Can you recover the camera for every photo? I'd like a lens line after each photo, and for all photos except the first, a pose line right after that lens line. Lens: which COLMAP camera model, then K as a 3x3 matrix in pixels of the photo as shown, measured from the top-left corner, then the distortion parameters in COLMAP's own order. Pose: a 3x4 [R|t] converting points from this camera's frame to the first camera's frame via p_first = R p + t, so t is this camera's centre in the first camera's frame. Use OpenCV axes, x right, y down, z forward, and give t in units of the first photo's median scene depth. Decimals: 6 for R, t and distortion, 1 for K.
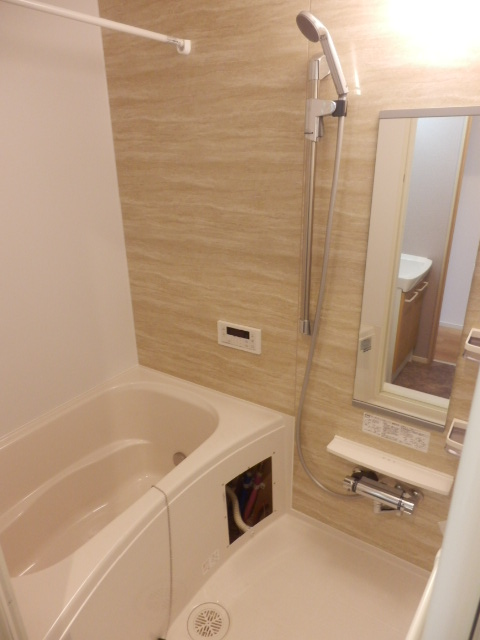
lens RADIAL K [[447.5, 0, 240.3], [0, 447.5, 327.0], [0, 0, 1]] dist [0.007478, 0.000157]
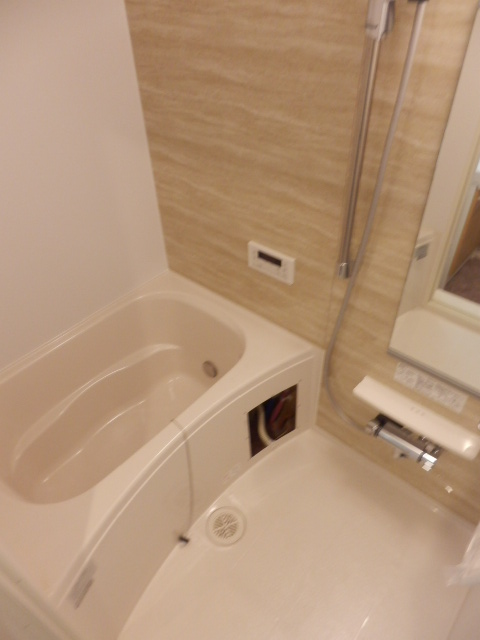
lens RADIAL K [[447.5, 0, 238.9], [0, 447.5, 327.0], [0, 0, 1]] dist [0.007478, 0.000157]
pose [[0.991755, 0.071251, -0.106511, 0.040671], [-0.032350, 0.943457, 0.329912, -0.158117], [0.123996, -0.323746, 0.937984, 0.111159]]
